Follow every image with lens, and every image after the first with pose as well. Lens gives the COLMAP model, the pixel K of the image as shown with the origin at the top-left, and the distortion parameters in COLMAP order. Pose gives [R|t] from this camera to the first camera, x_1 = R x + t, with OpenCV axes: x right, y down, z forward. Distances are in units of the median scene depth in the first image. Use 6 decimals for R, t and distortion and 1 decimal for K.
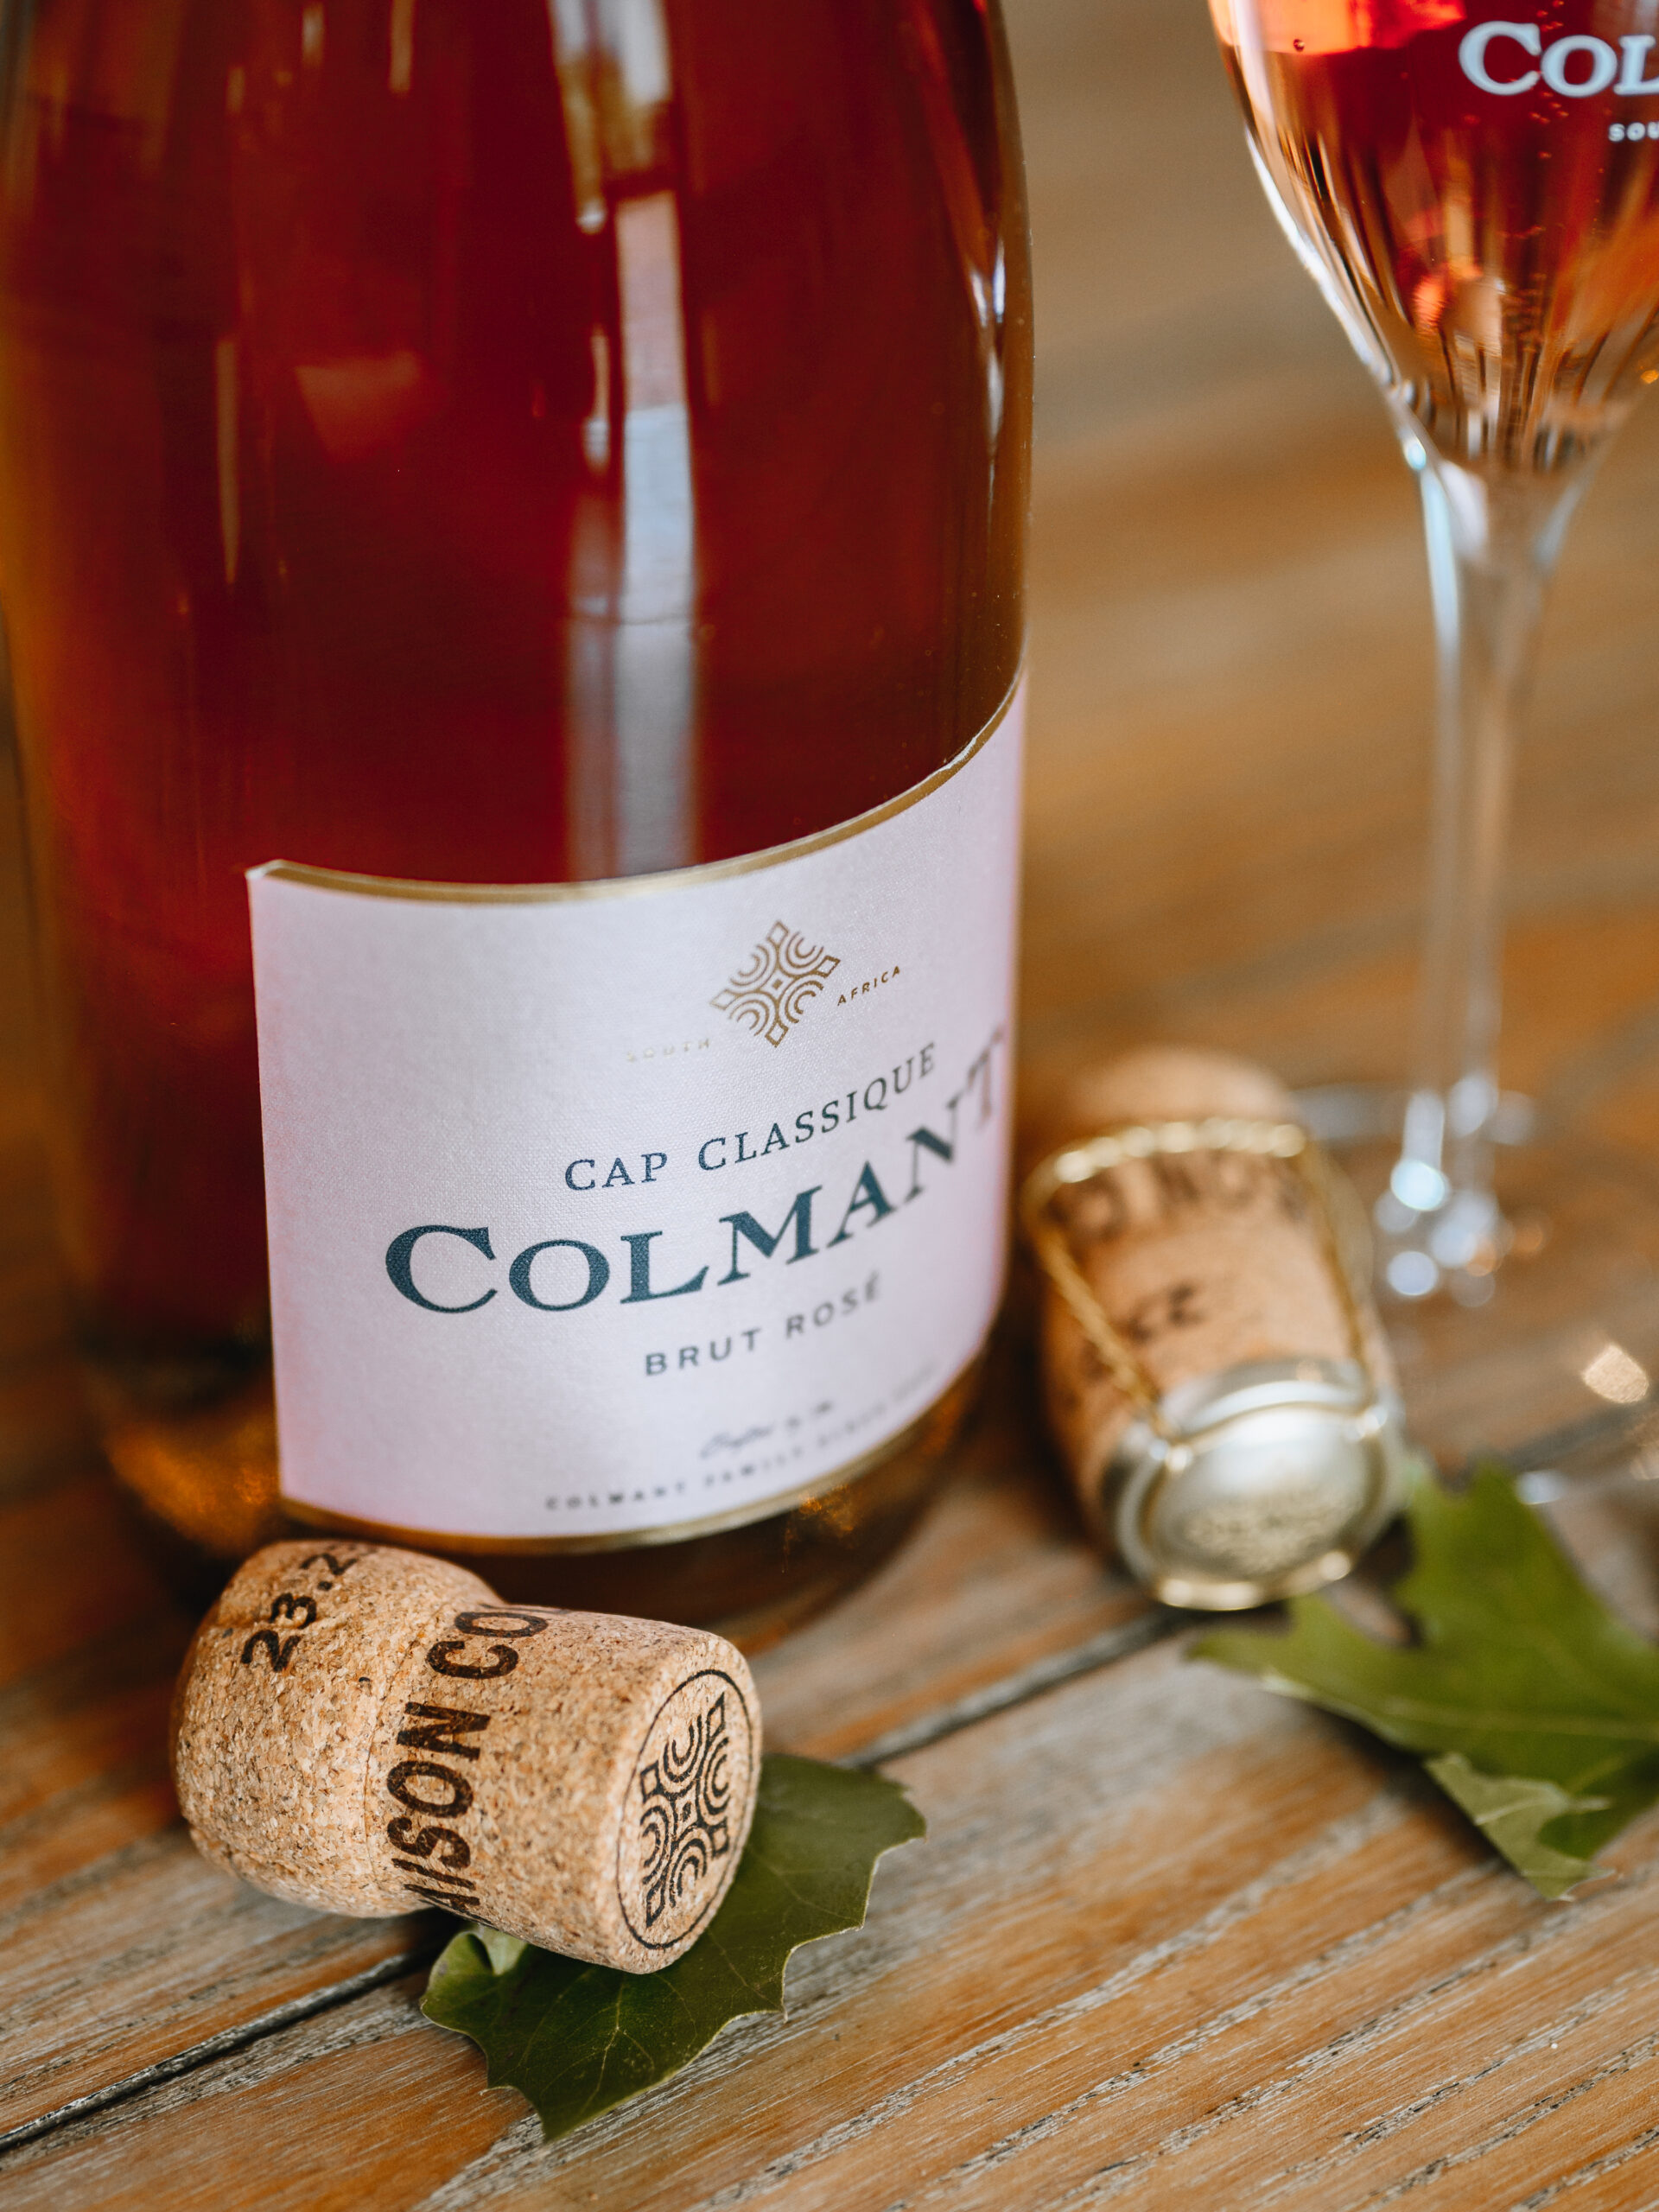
lens RADIAL K [[5488.2, 0, 850.5], [0, 5488.2, 1088.0], [0, 0, 1]] dist [-0.024429, 0.000000]
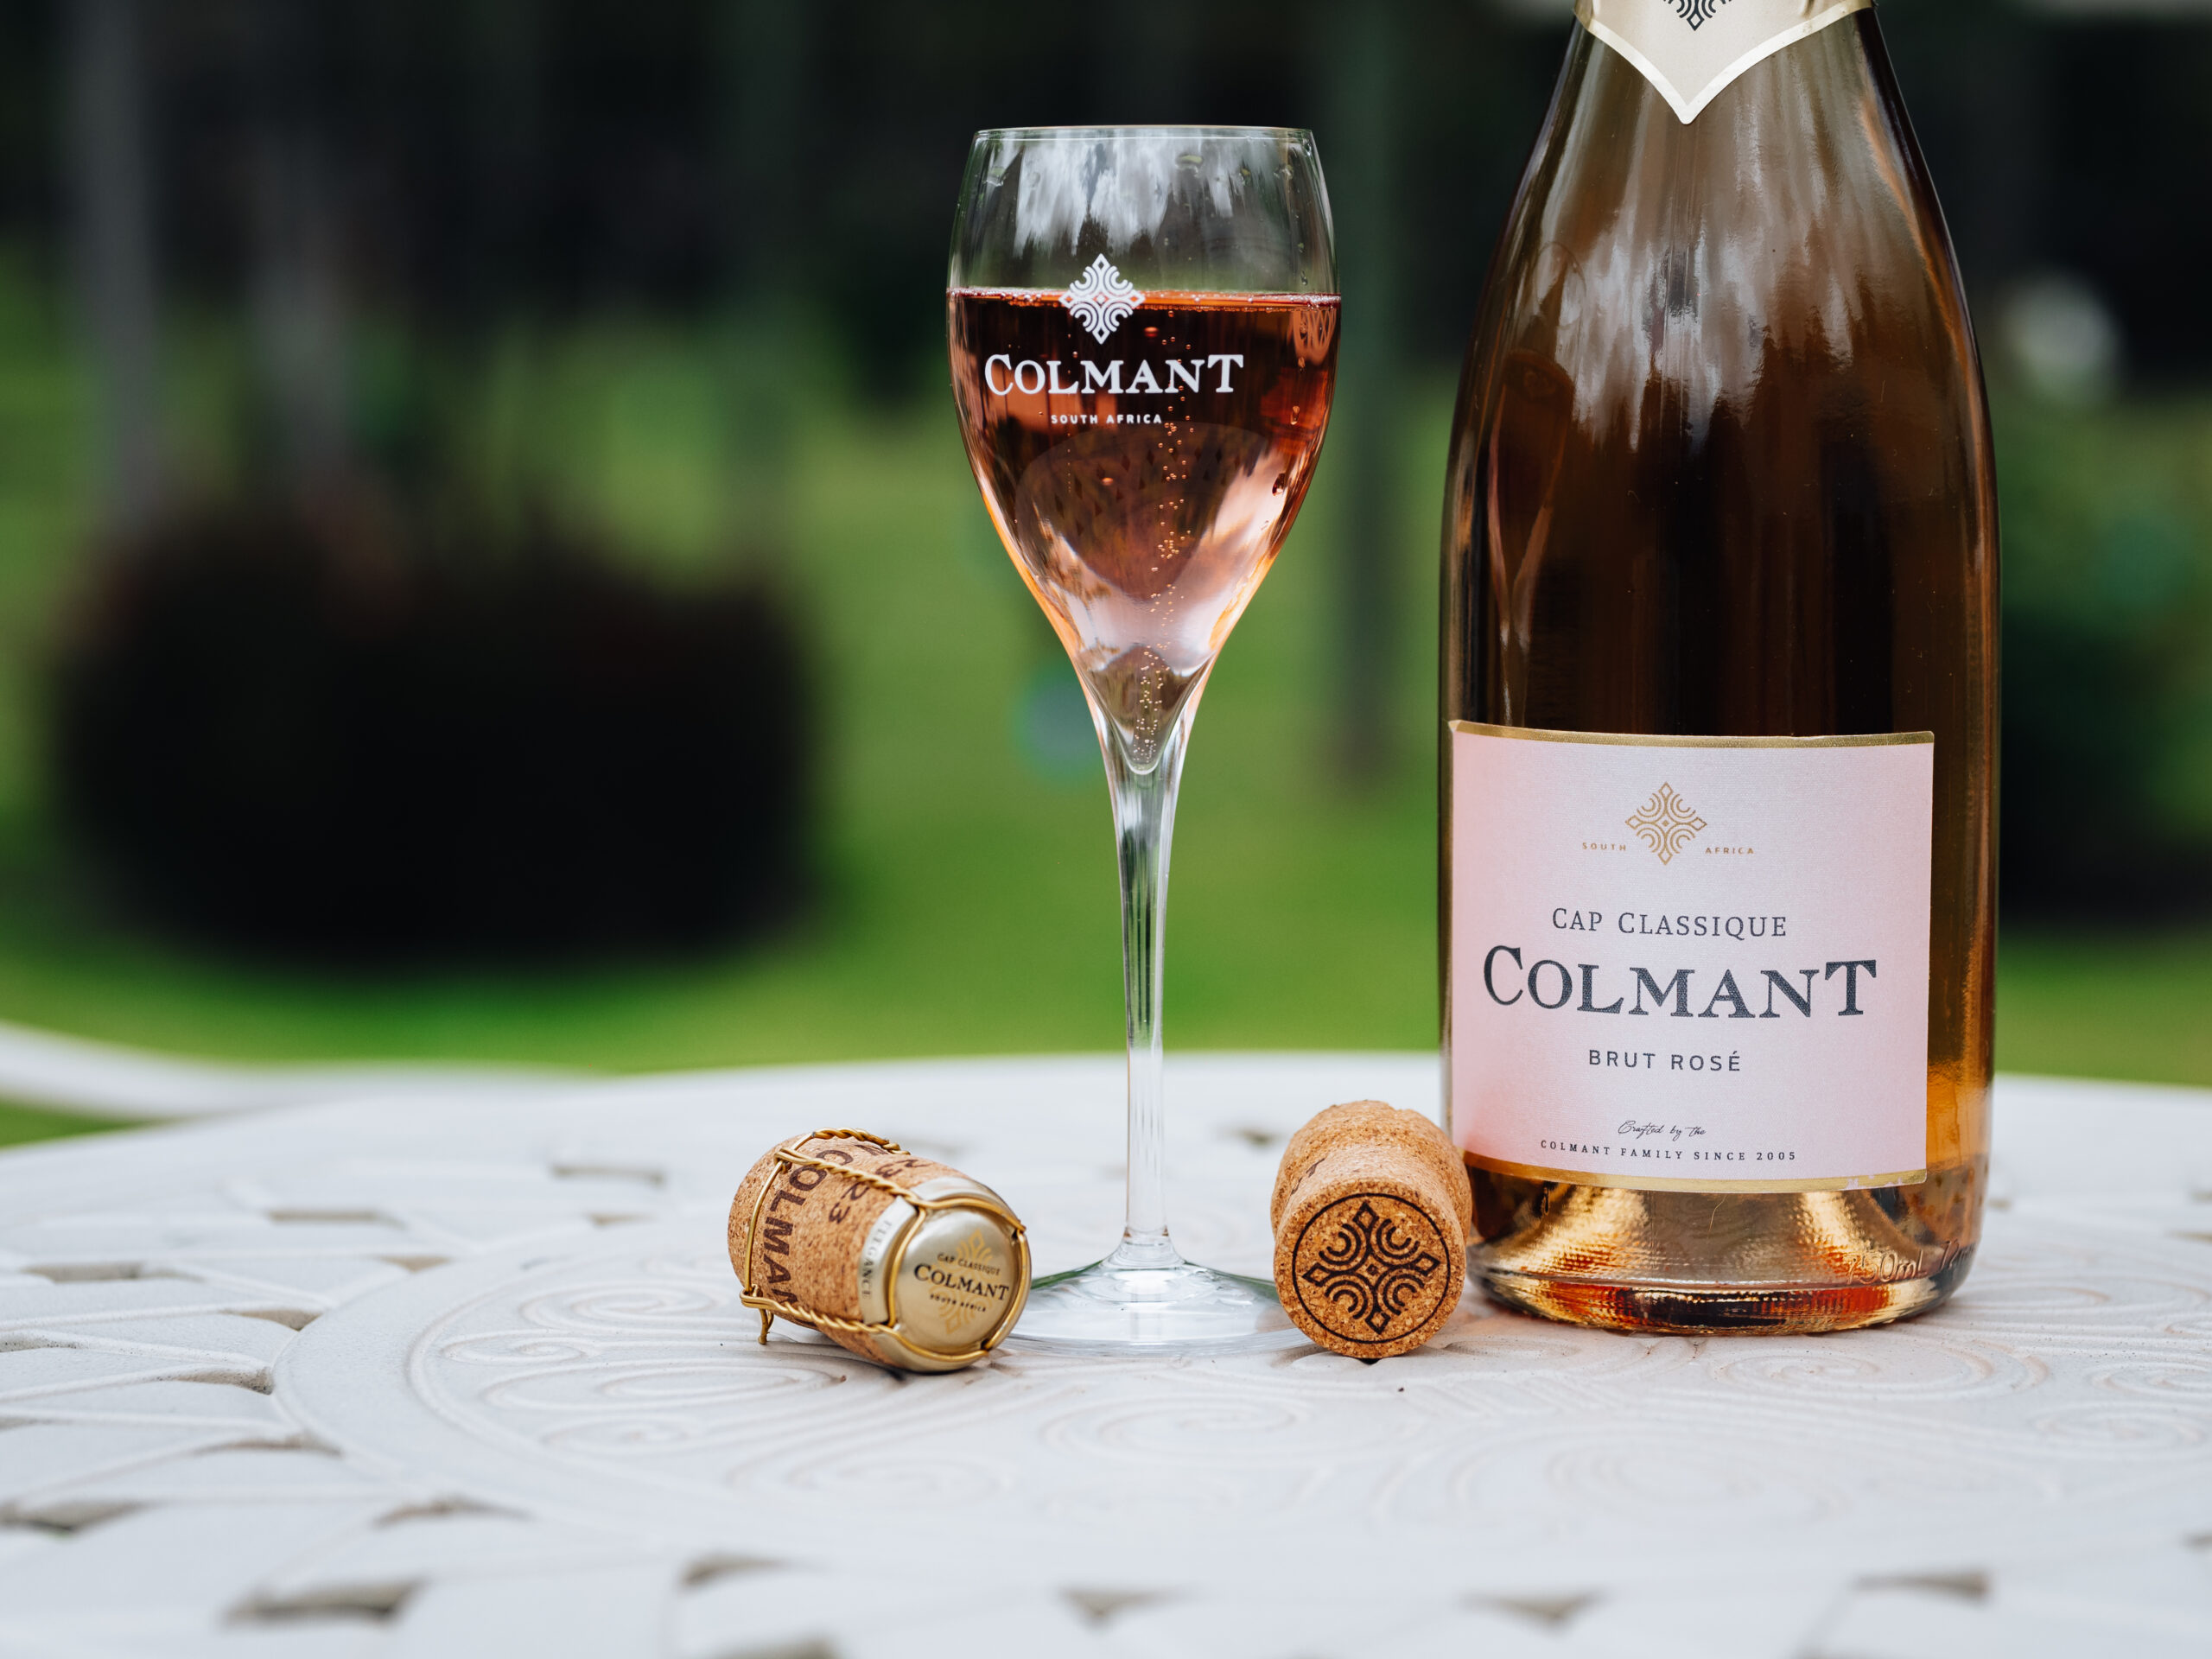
lens RADIAL K [[5488.2, 0, 1100.9], [0, 5488.2, 833.9], [0, 0, 1]] dist [-0.024429, 0.000000]
pose [[0.672083, 0.058608, -0.738153, 1.190652], [-0.419276, 0.851785, -0.314118, 0.627136], [0.610337, 0.520603, 0.597043, -0.207890]]
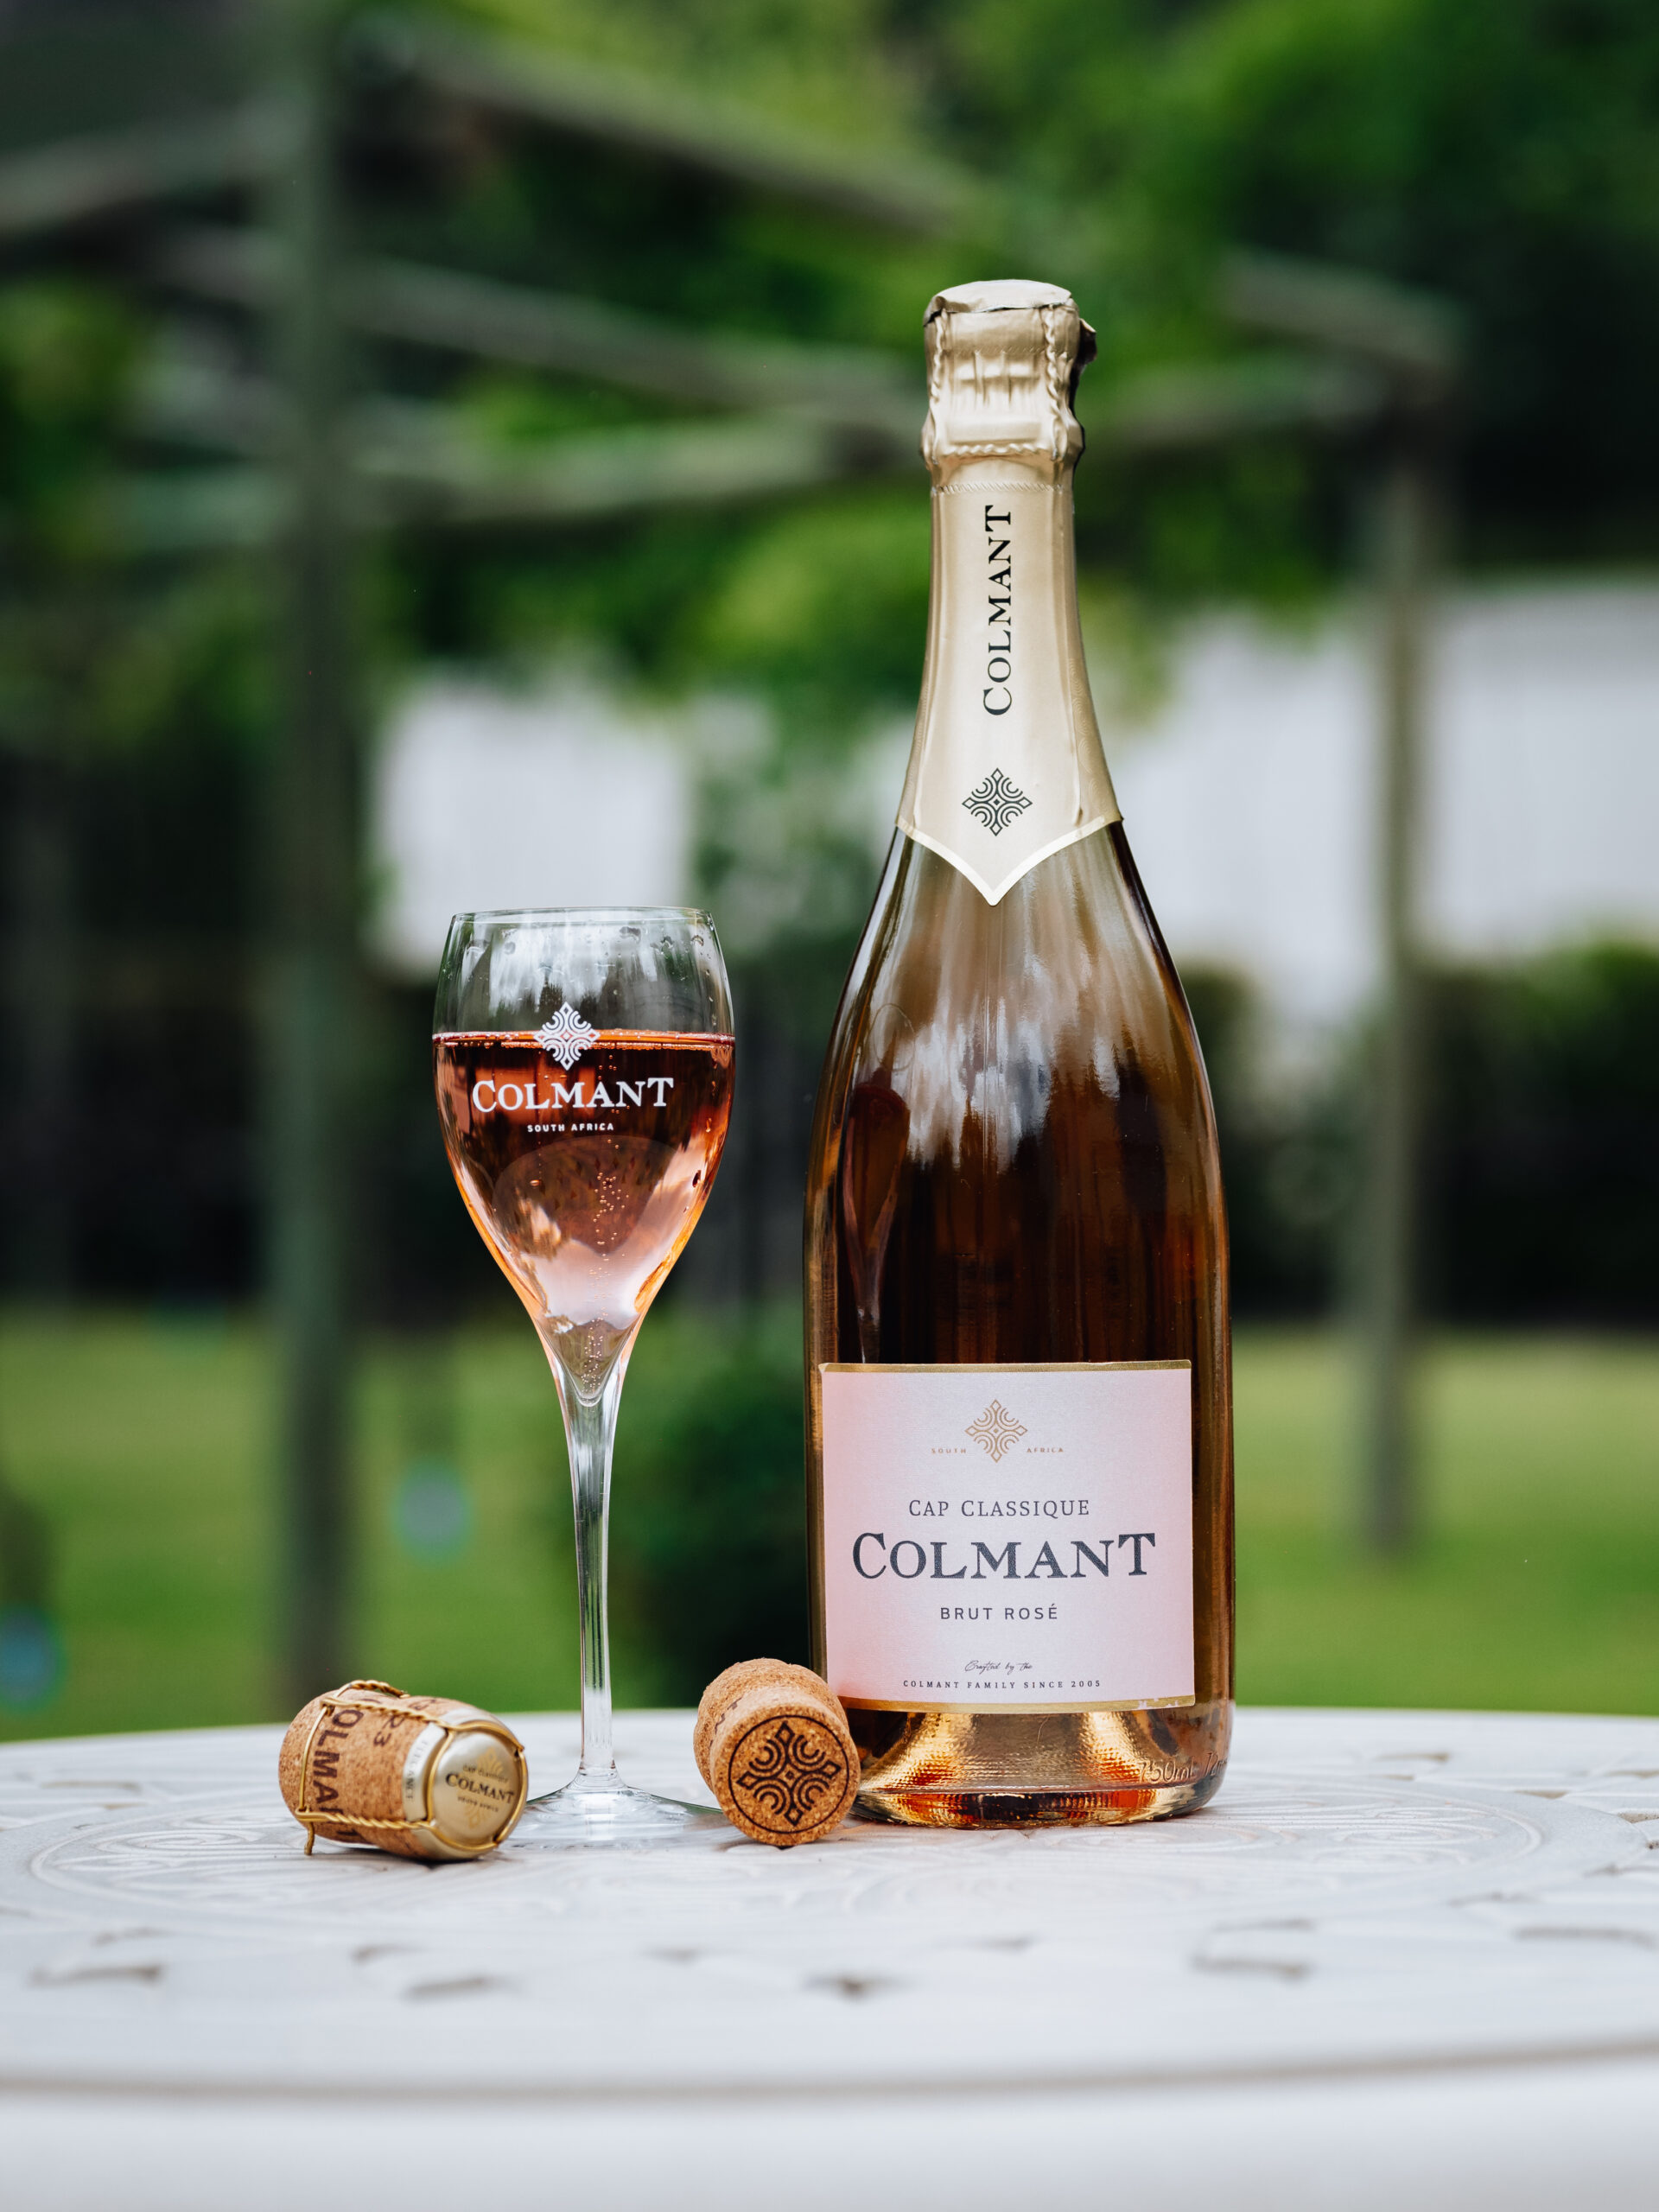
lens RADIAL K [[5488.2, 0, 826.3], [0, 5488.2, 1121.2], [0, 0, 1]] dist [-0.024429, 0.000000]
pose [[0.780294, -0.038455, -0.624229, 1.411103], [-0.341122, 0.810398, -0.476330, 1.024792], [0.524191, 0.584616, 0.619231, -0.603308]]
